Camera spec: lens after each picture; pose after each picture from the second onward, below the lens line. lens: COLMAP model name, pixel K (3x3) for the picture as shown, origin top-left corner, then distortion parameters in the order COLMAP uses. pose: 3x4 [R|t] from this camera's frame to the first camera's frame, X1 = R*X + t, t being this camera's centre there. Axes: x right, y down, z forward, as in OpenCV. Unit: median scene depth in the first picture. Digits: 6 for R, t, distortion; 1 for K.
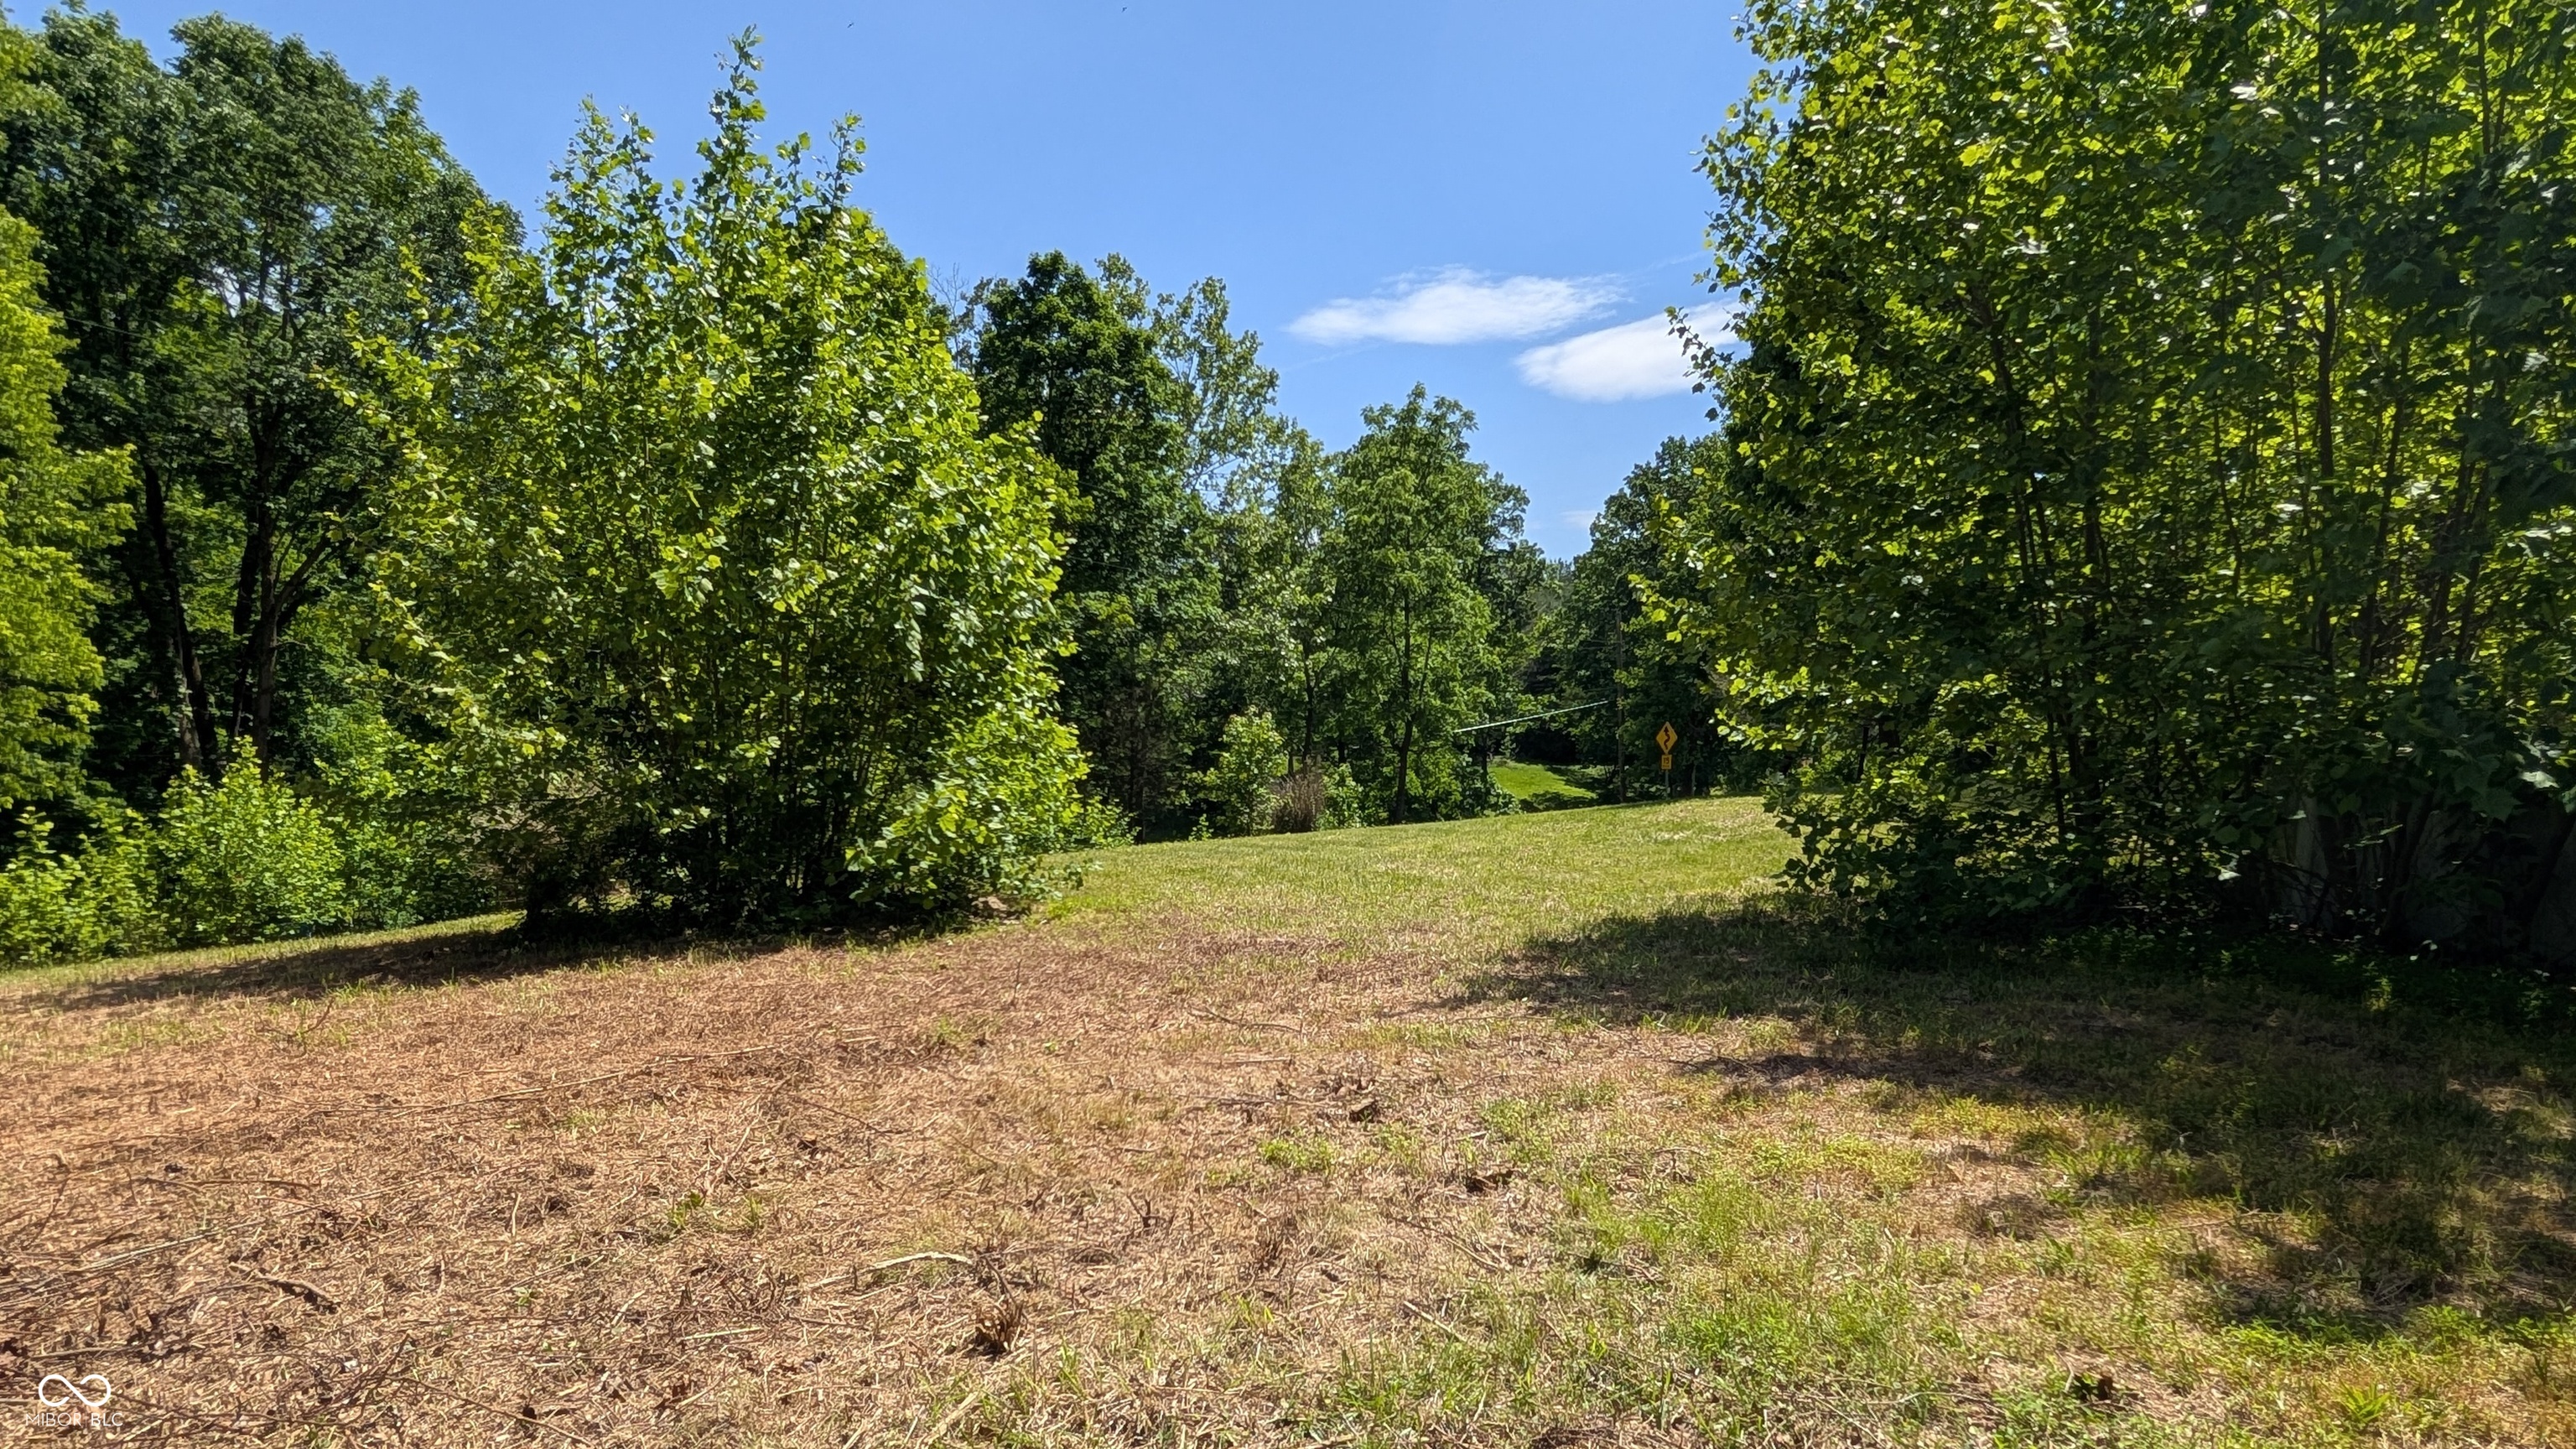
lens RADIAL K [[918.8, 0, 1283.5], [0, 918.8, 721.0], [0, 0, 1]] dist [-0.000608, -0.000117]
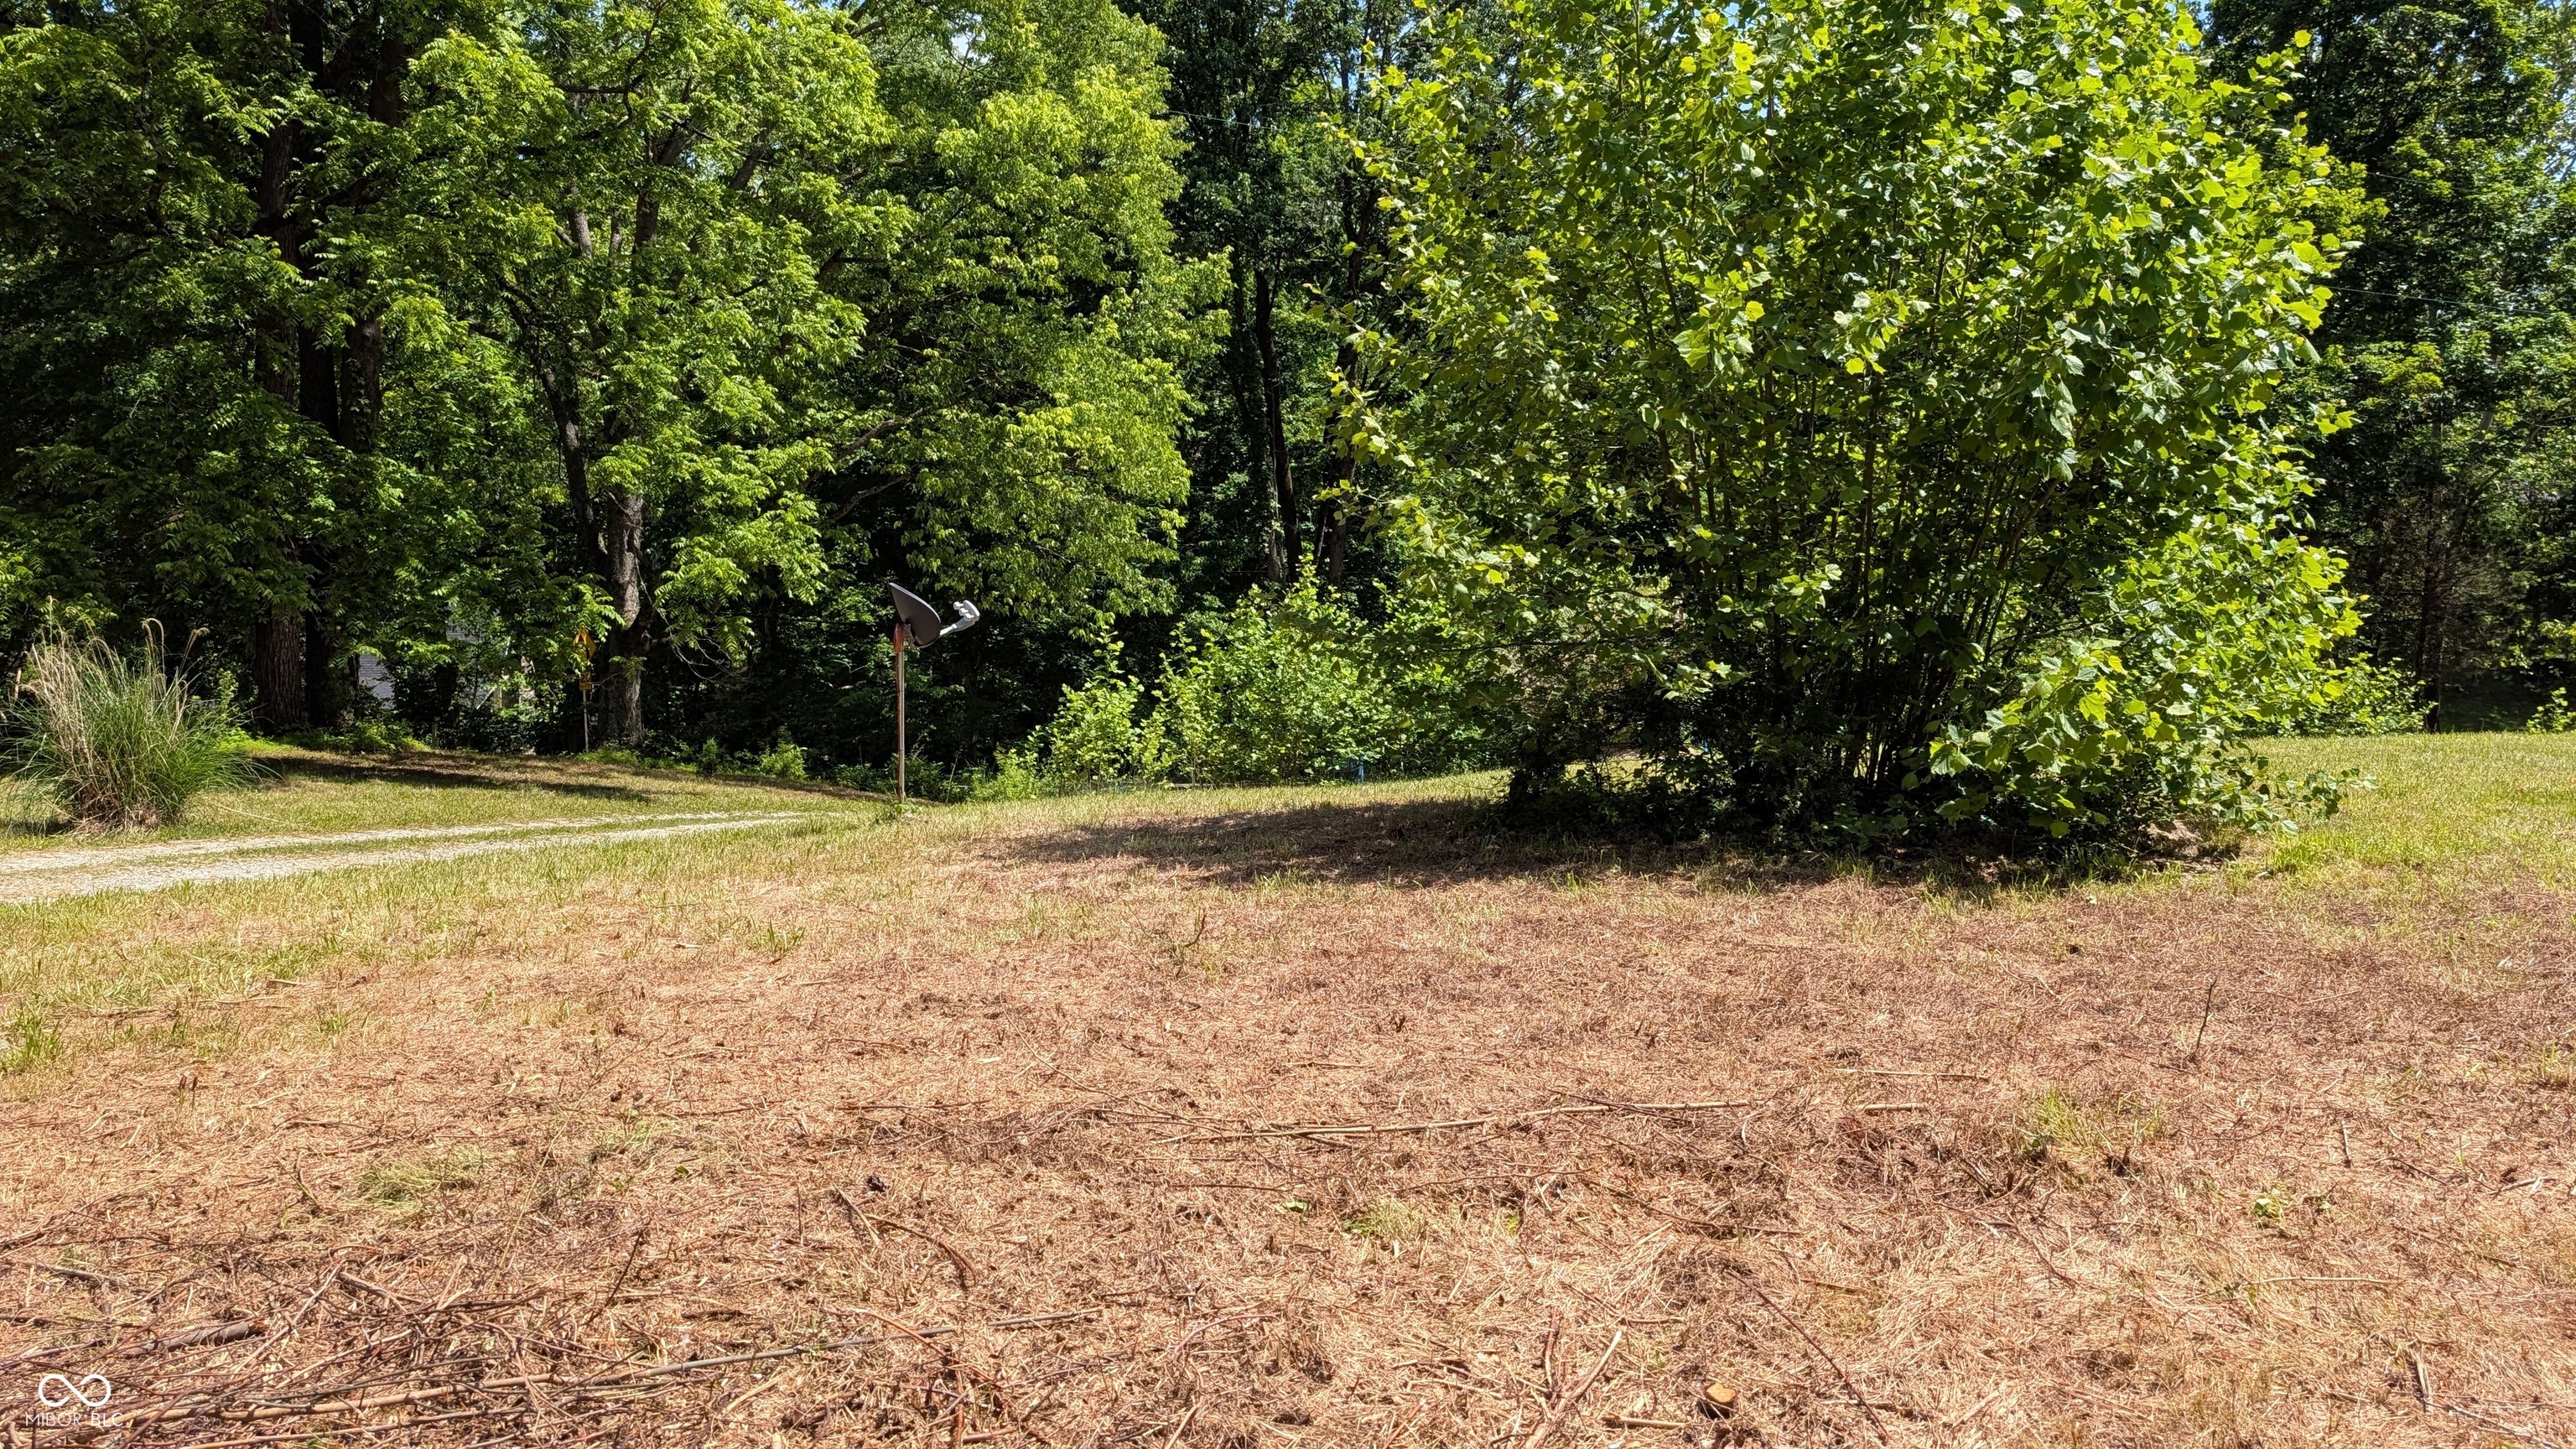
lens RADIAL K [[1669.5, 0, 1284.1], [0, 1669.5, 690.7], [0, 0, 1]] dist [0.025412, -0.002444]
pose [[0.701232, 0.071238, -0.709365, 0.061659], [-0.010826, 0.995944, 0.089316, 0.004813], [0.712851, -0.054952, 0.699160, -0.216958]]
